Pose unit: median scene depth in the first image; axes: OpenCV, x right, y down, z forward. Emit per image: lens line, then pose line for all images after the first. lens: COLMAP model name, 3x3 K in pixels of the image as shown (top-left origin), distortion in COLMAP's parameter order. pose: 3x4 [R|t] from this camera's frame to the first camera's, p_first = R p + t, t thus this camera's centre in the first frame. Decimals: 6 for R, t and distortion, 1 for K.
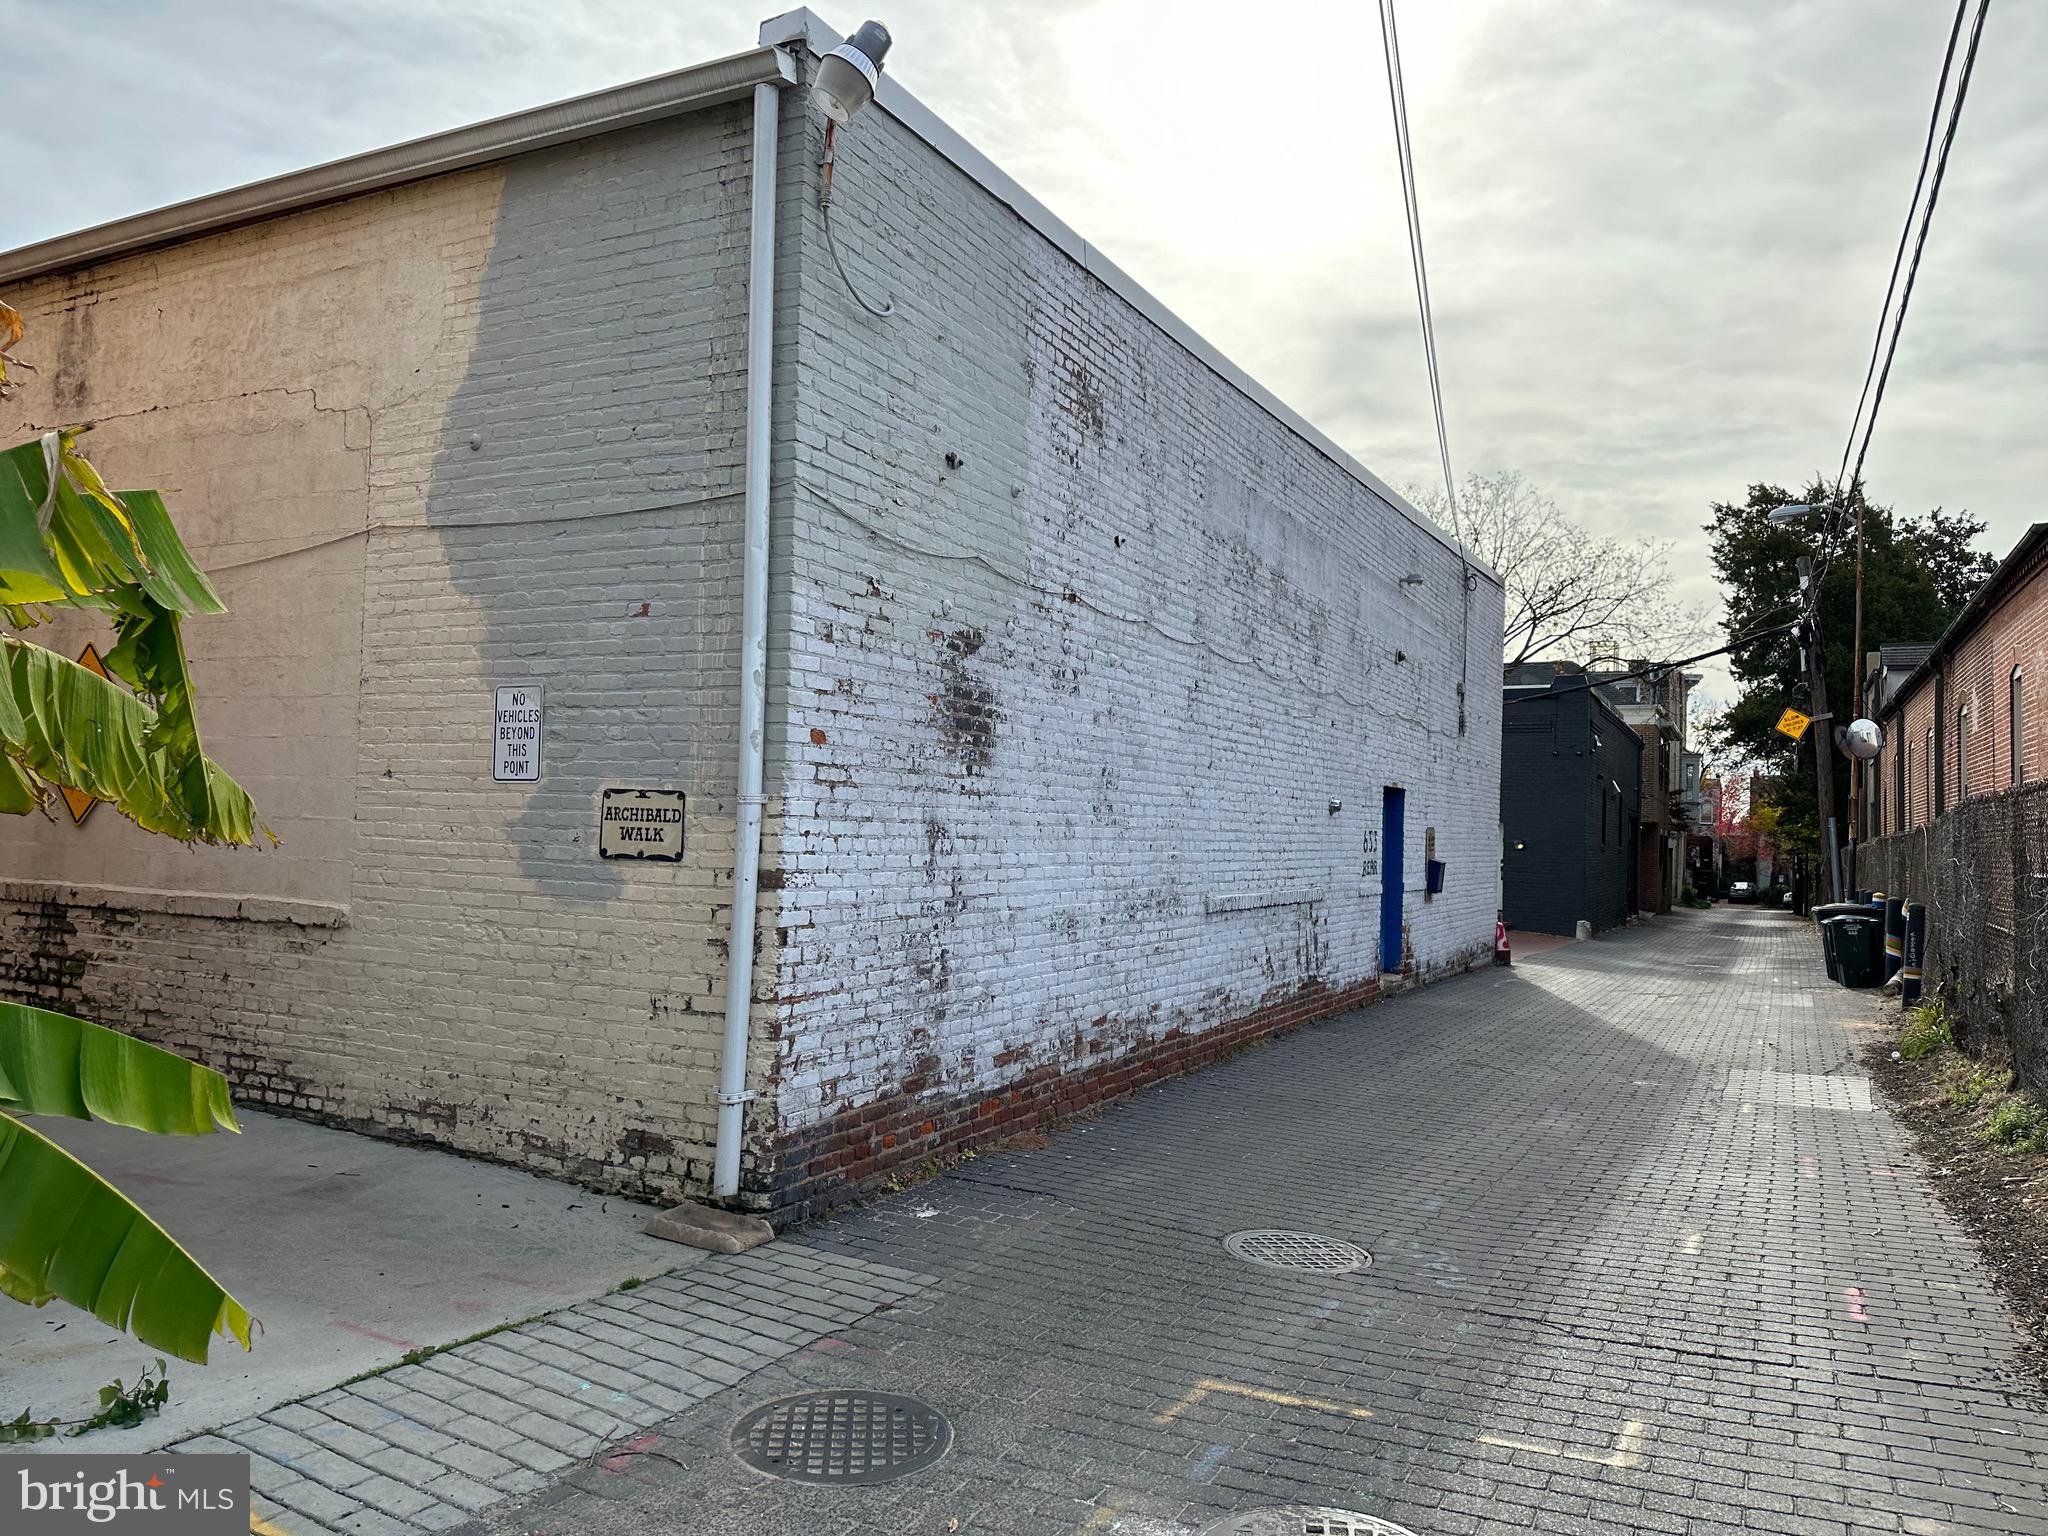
lens RADIAL K [[1413.0, 0, 1011.7], [0, 1413.0, 772.6], [0, 0, 1]] dist [0.053793, -0.061008]
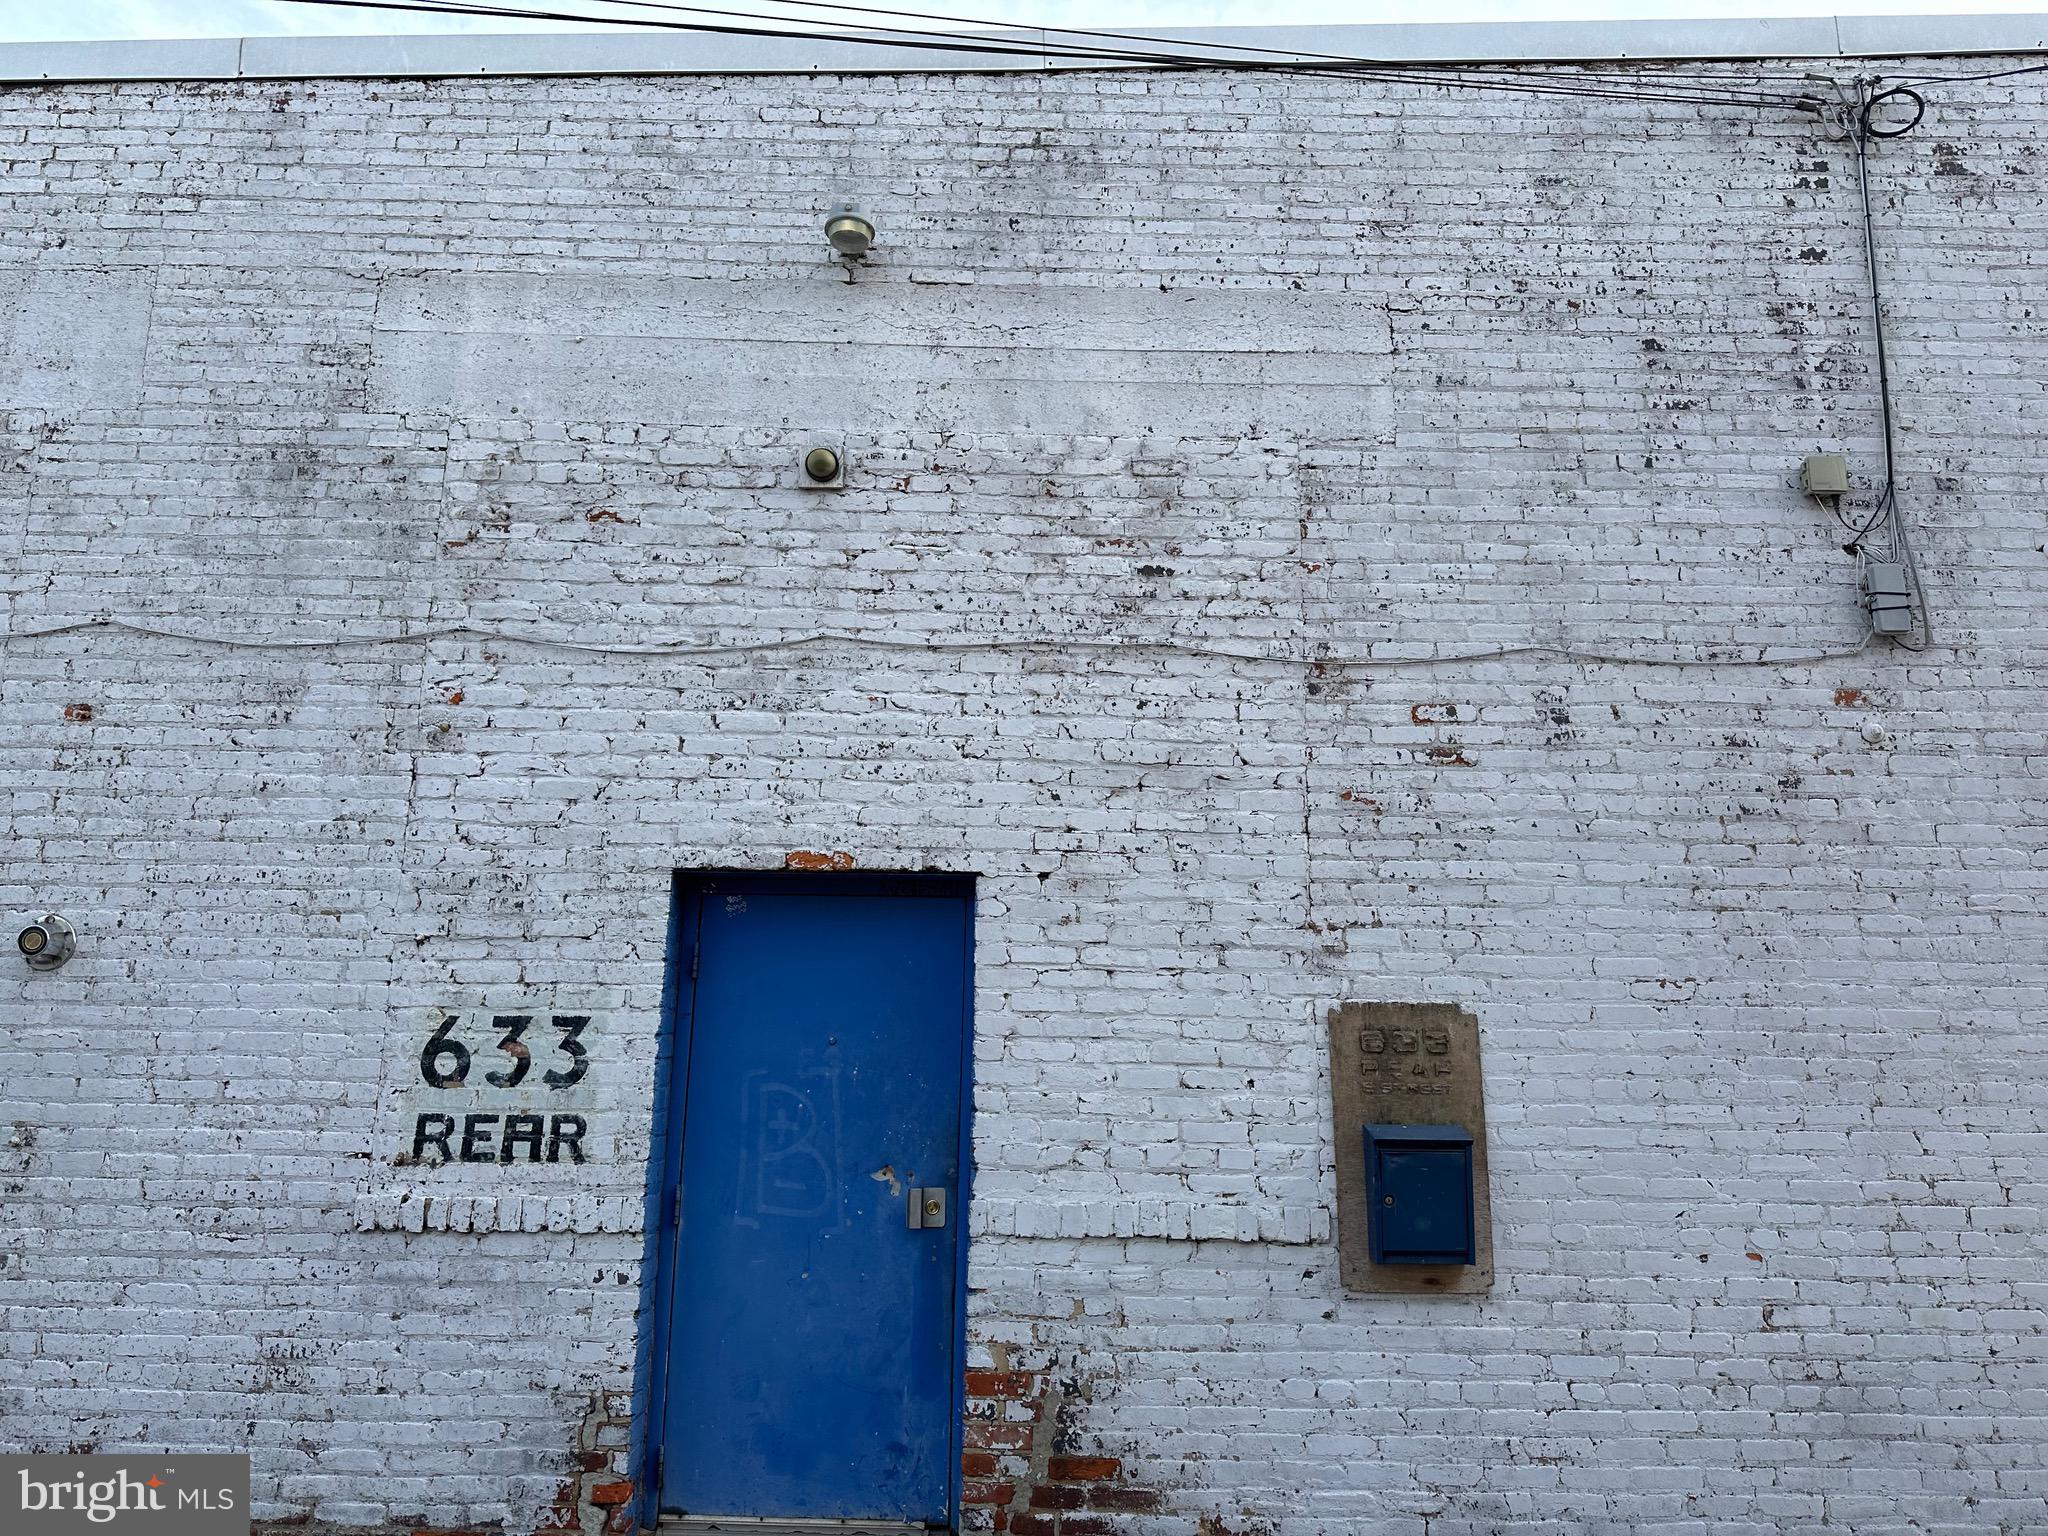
lens RADIAL K [[1413.0, 0, 1138.5], [0, 1413.0, 785.9], [0, 0, 1]] dist [0.053793, -0.061008]
pose [[0.482069, -0.204823, -0.851855, 1.169546], [0.036496, 0.976140, -0.214053, 0.124371], [0.875373, 0.072099, 0.478042, 1.896684]]
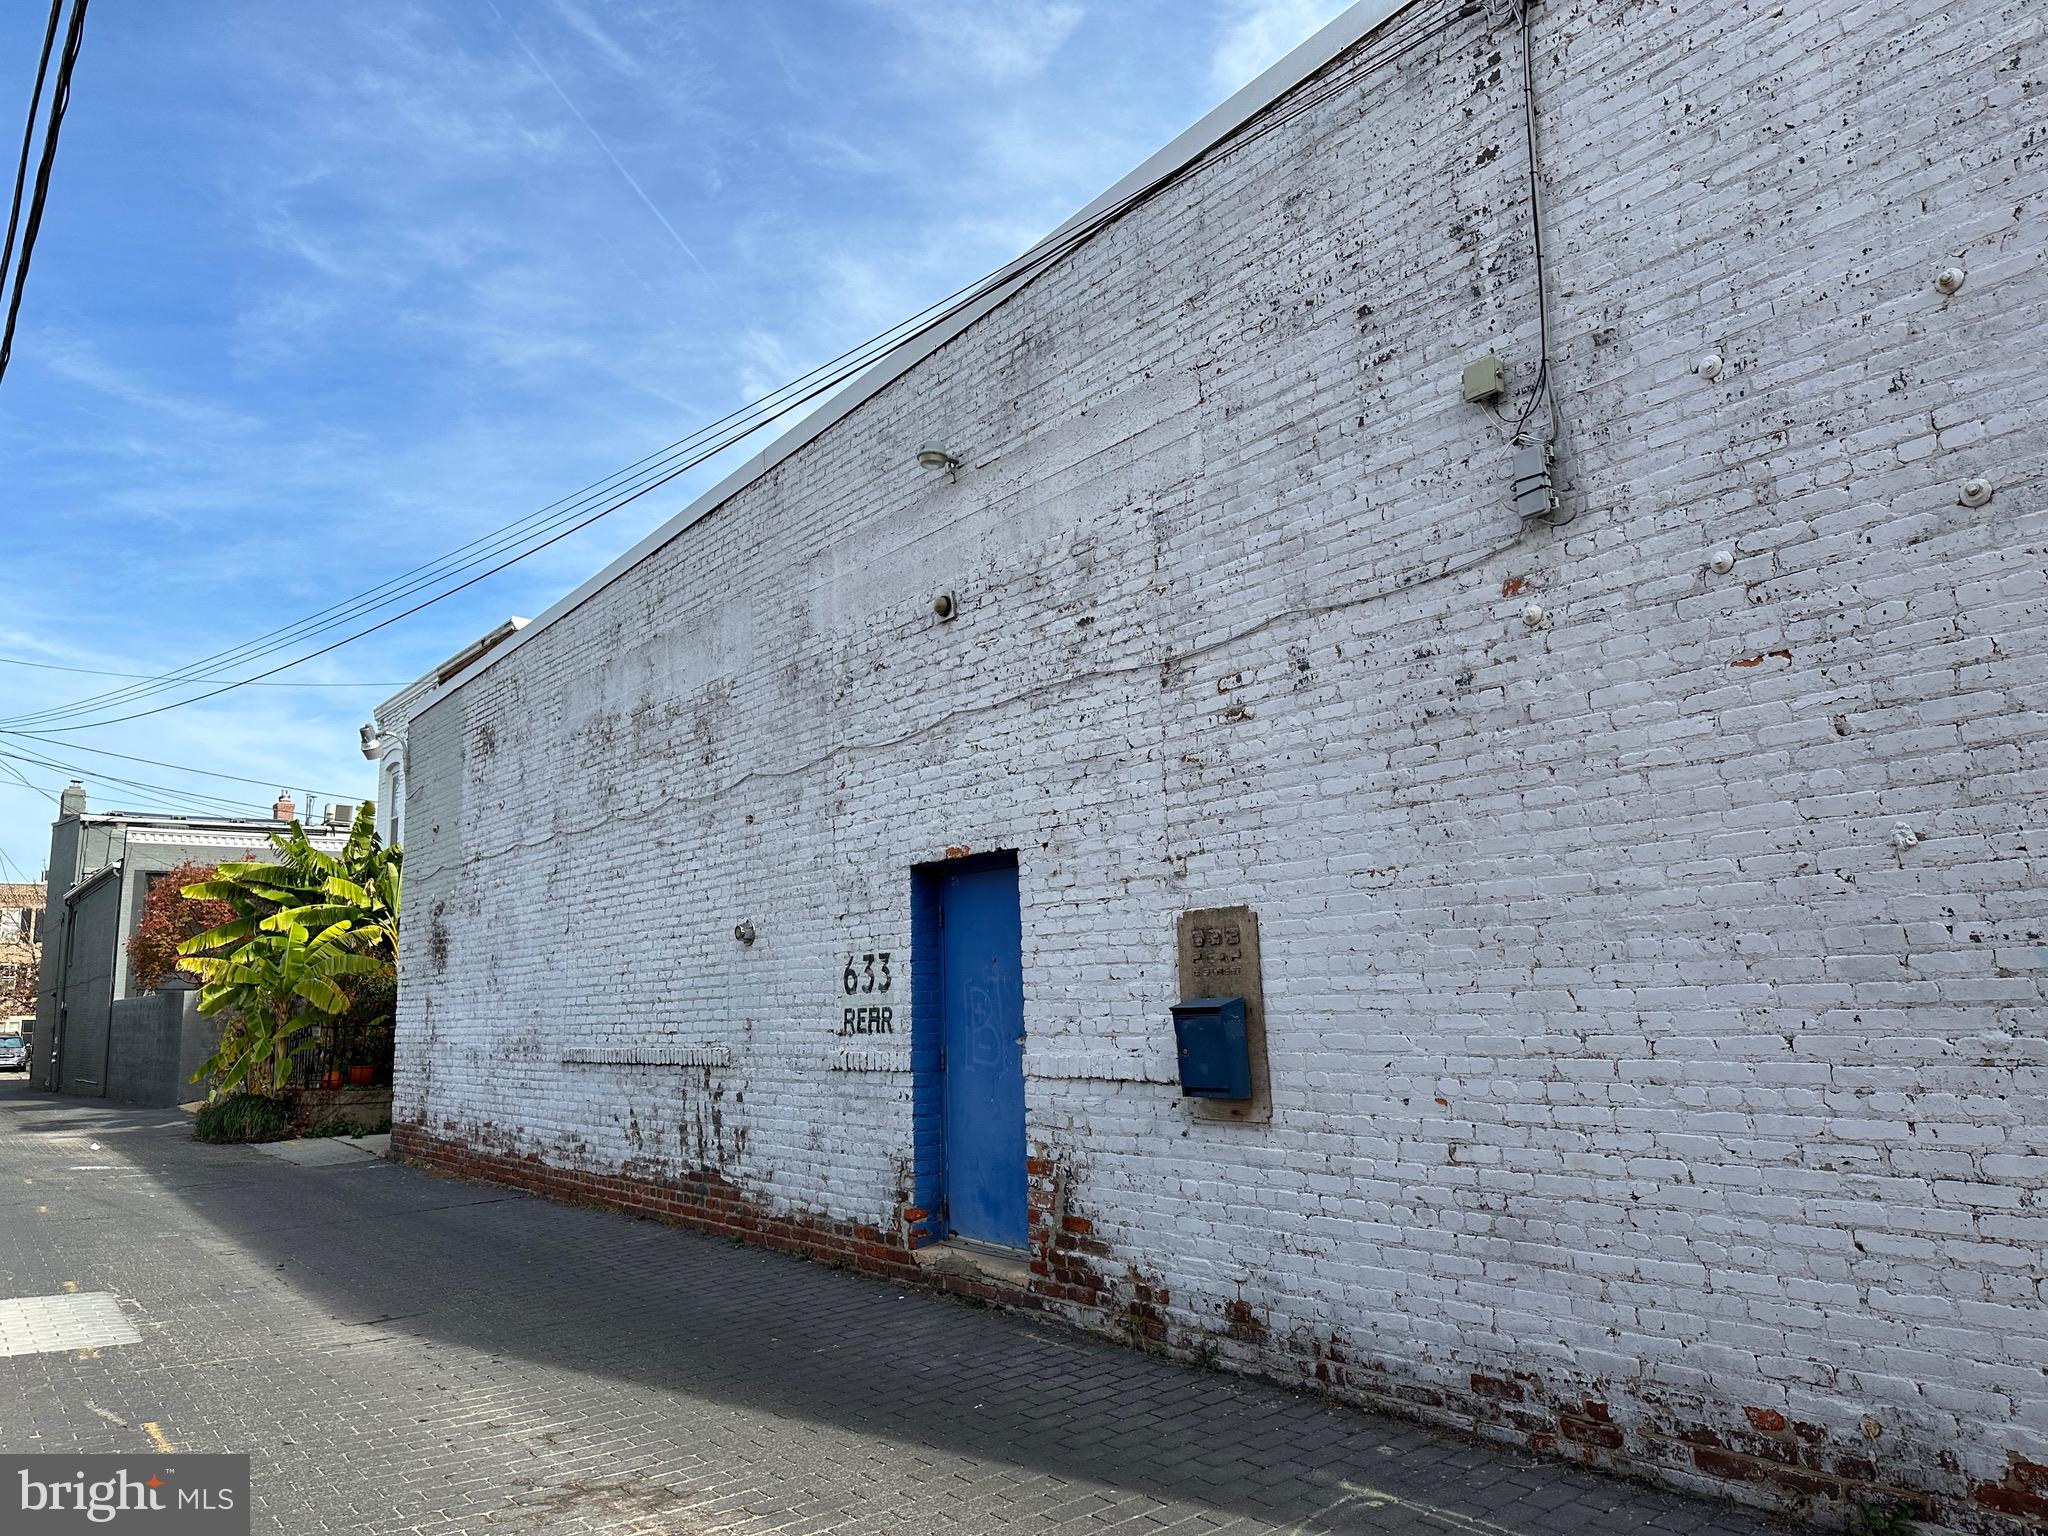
lens RADIAL K [[1413.0, 0, 1032.9], [0, 1413.0, 769.1], [0, 0, 1]] dist [0.053793, -0.061008]
pose [[-0.401167, -0.172489, -0.899618, 1.475674], [0.047395, 0.976886, -0.208438, 0.175710], [0.914778, -0.126256, -0.383720, 2.532803]]
